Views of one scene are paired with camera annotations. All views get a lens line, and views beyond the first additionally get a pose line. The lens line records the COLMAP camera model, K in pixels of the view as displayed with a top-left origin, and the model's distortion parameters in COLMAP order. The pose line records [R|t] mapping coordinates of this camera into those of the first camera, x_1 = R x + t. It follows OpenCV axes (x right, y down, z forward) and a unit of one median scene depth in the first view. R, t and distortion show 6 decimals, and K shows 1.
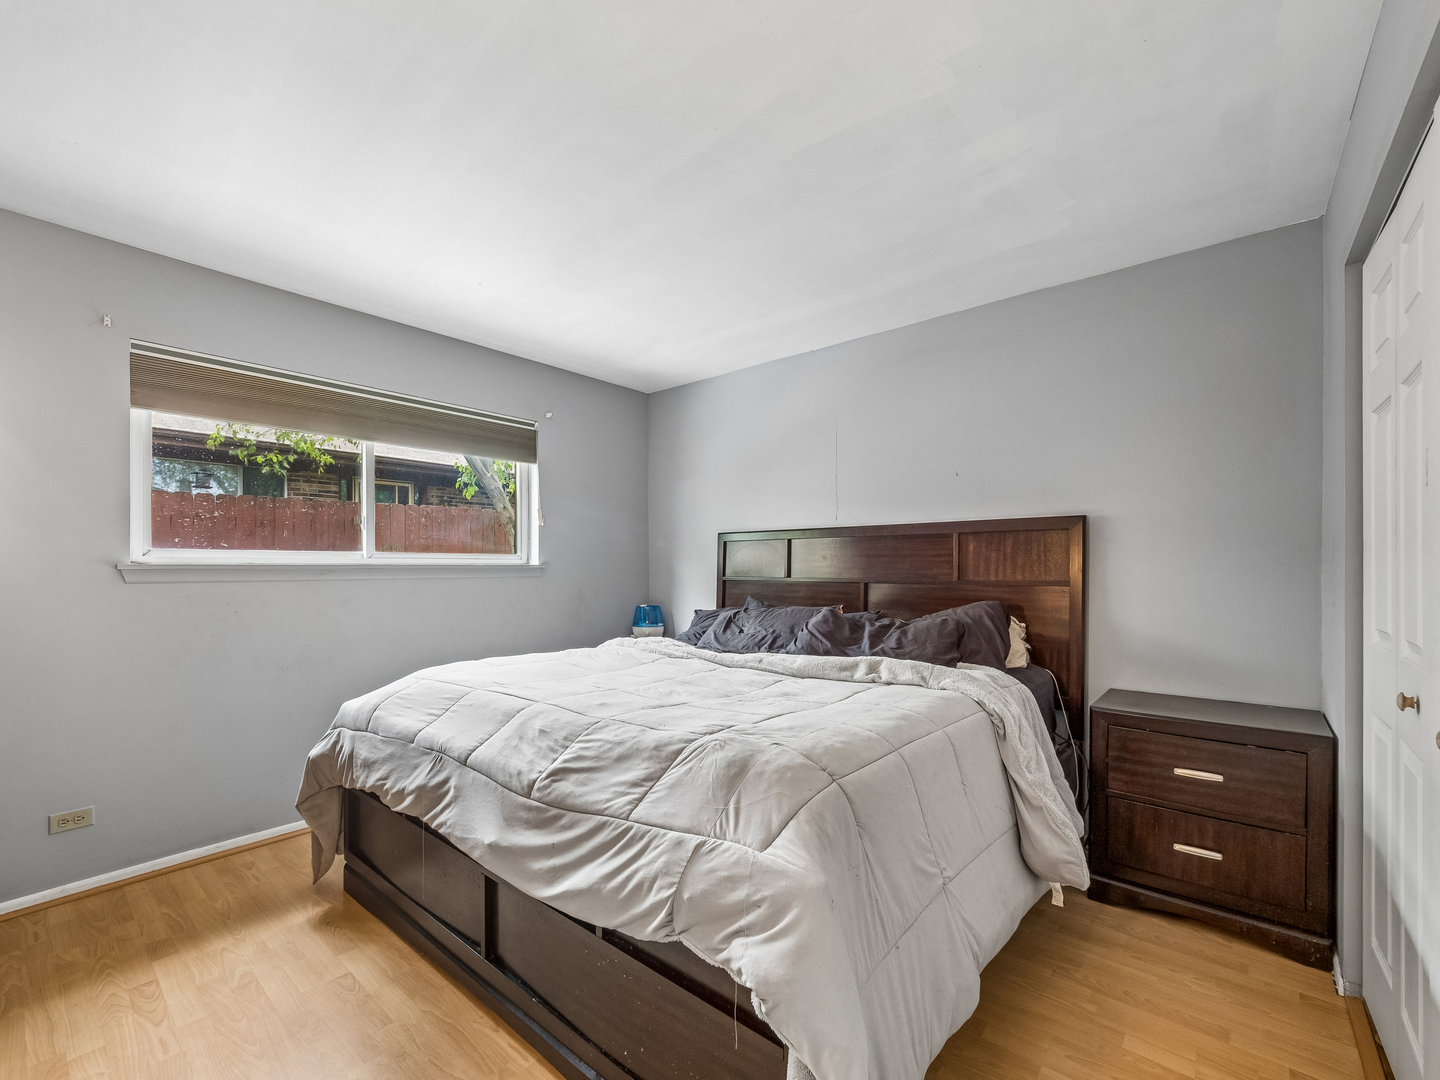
lens RADIAL K [[614.4, 0, 720.0], [0, 614.4, 540.0], [0, 0, 1]] dist [-0.000313, 0.000038]
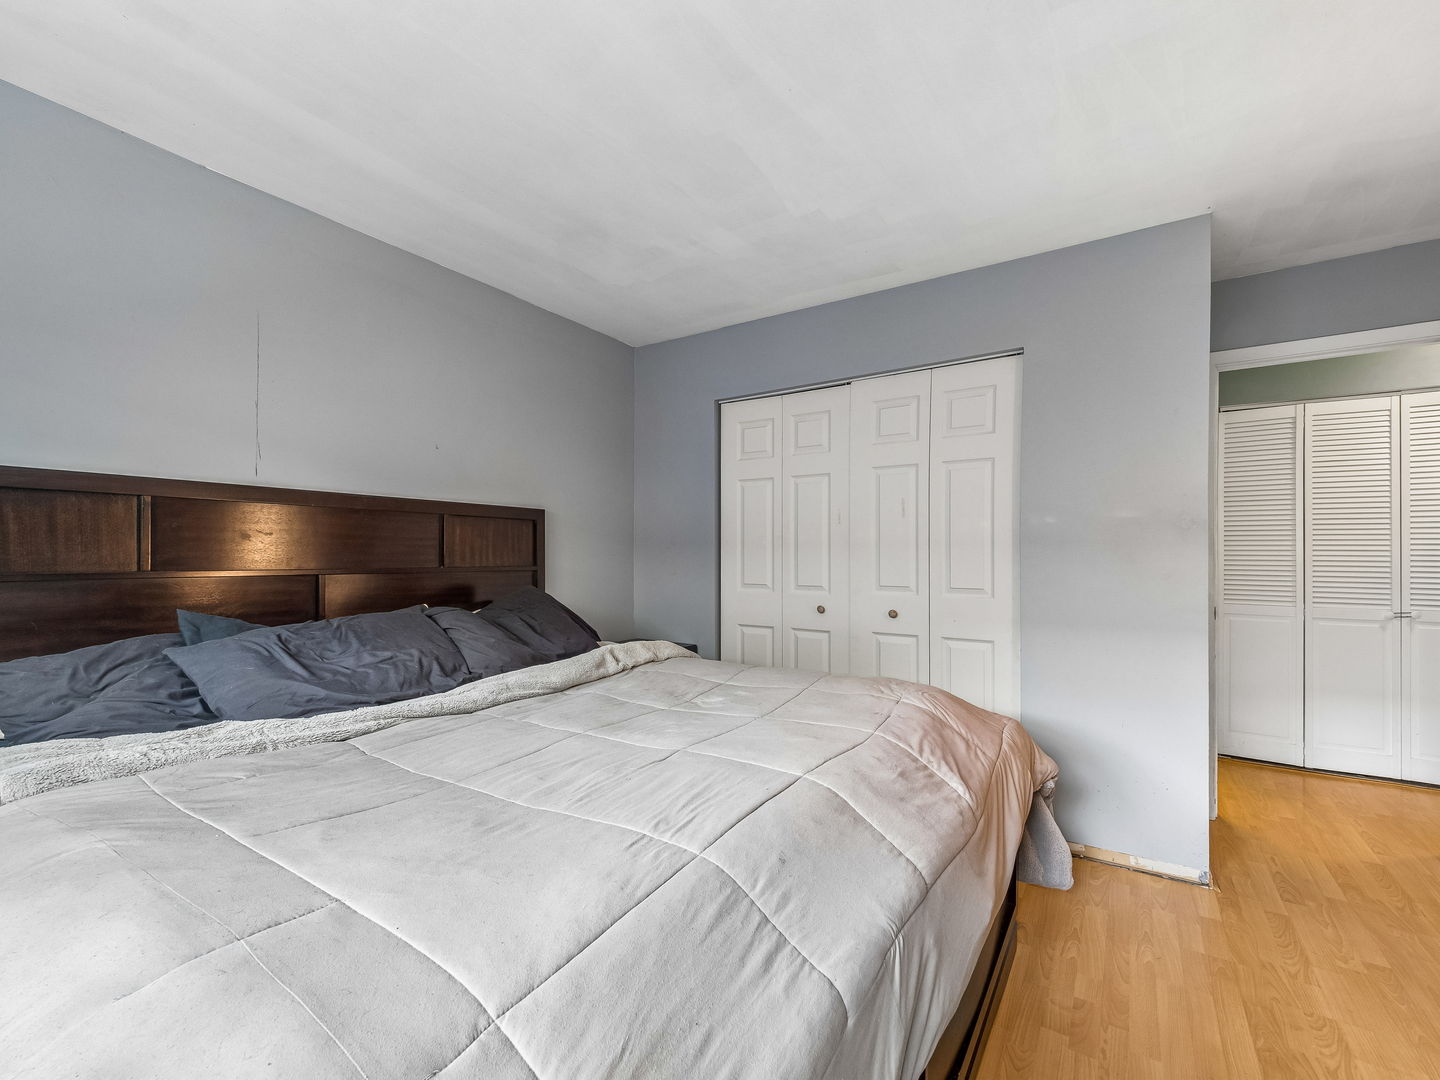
lens RADIAL K [[614.4, 0, 720.0], [0, 614.4, 540.0], [0, 0, 1]] dist [-0.000313, 0.000038]
pose [[-0.115854, 0.017436, 0.993113, -0.565408], [-0.049265, 0.998514, -0.023278, 0.027253], [-0.992044, -0.051622, -0.114823, 0.731534]]
